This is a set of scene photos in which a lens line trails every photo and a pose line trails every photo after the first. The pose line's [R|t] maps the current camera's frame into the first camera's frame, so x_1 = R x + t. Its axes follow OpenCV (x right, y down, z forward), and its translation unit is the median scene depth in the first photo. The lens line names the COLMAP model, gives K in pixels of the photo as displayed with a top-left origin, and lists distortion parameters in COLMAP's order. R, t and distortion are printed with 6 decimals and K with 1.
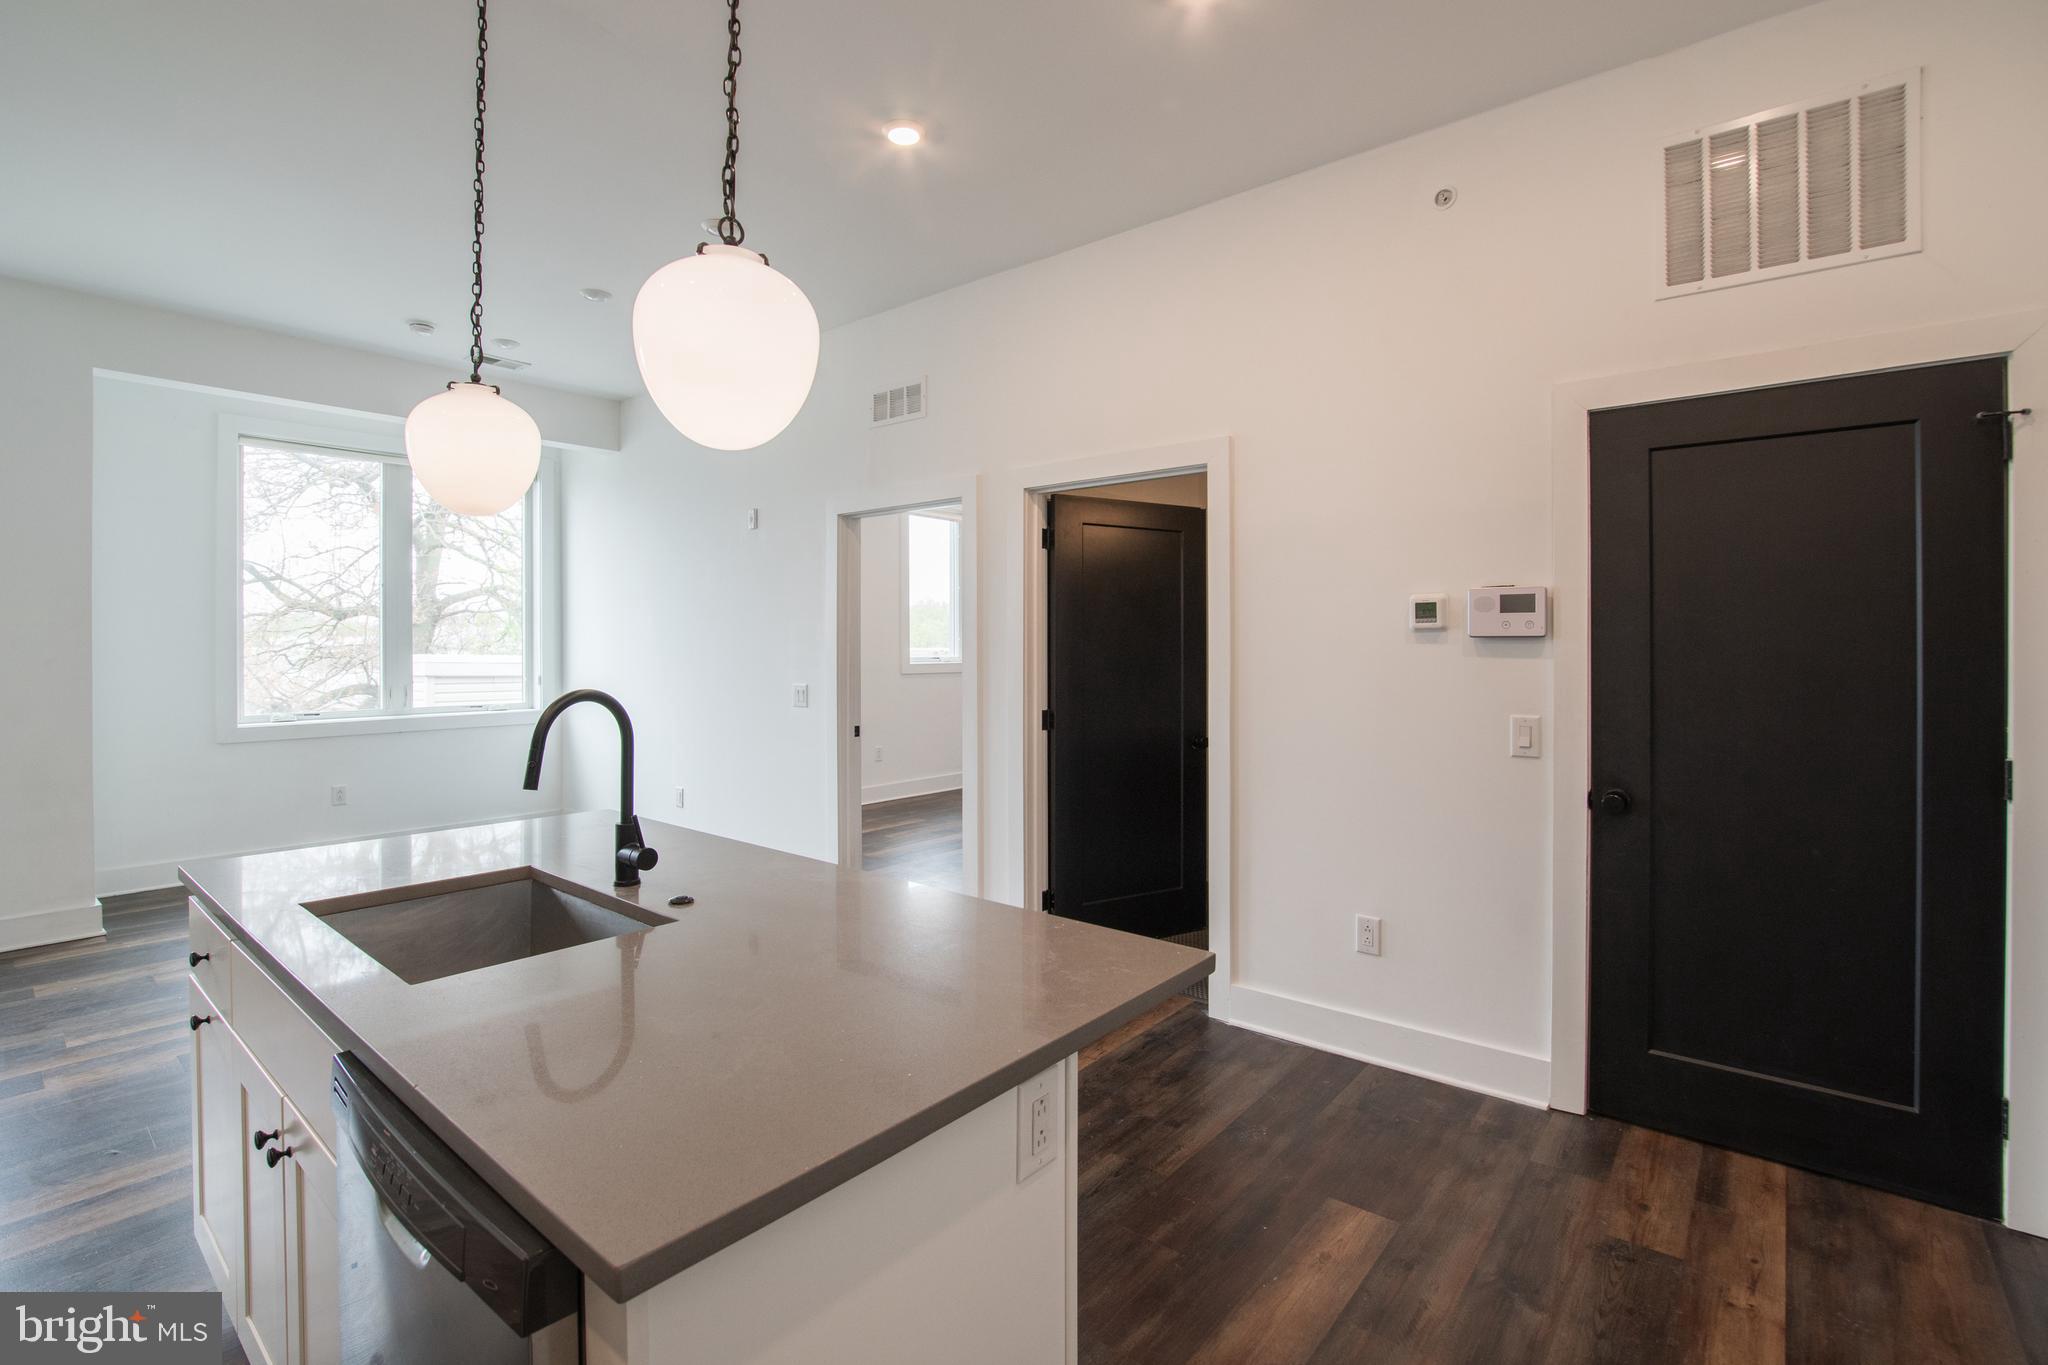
lens RADIAL K [[916.1, 0, 1028.7], [0, 916.1, 644.4], [0, 0, 1]] dist [-0.030986, -0.000111]
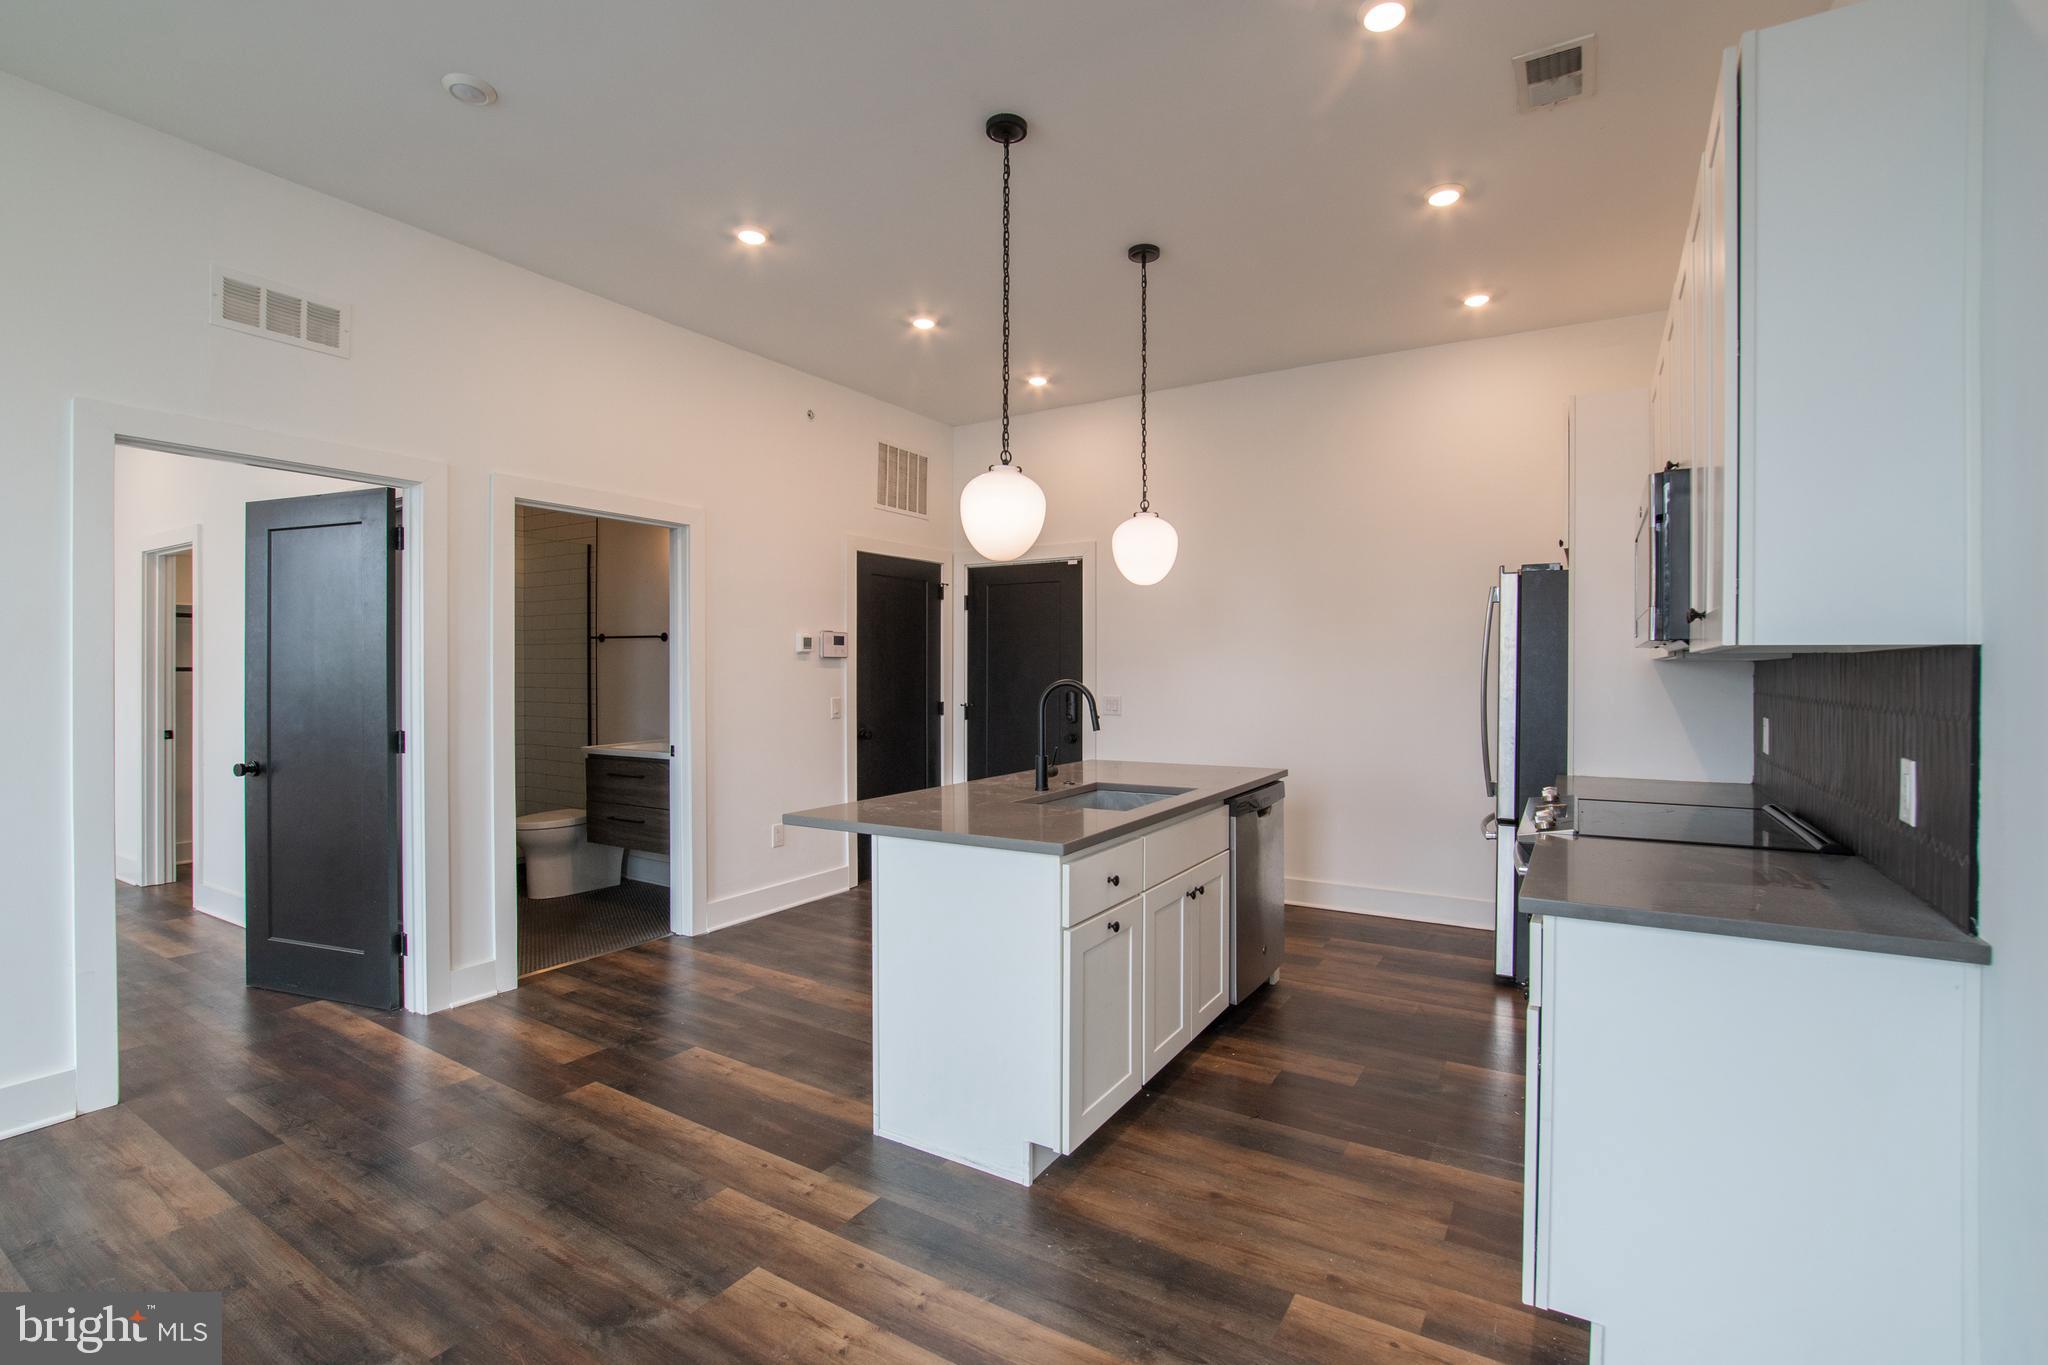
lens RADIAL K [[921.7, 0, 1031.5], [0, 921.7, 675.8], [0, 0, 1]] dist [-0.028502, 0.006442]
pose [[-0.134796, -0.007273, 0.990847, -1.503419], [-0.001277, 0.999974, 0.007166, 0.016415], [-0.990873, -0.000299, -0.134801, 0.849483]]
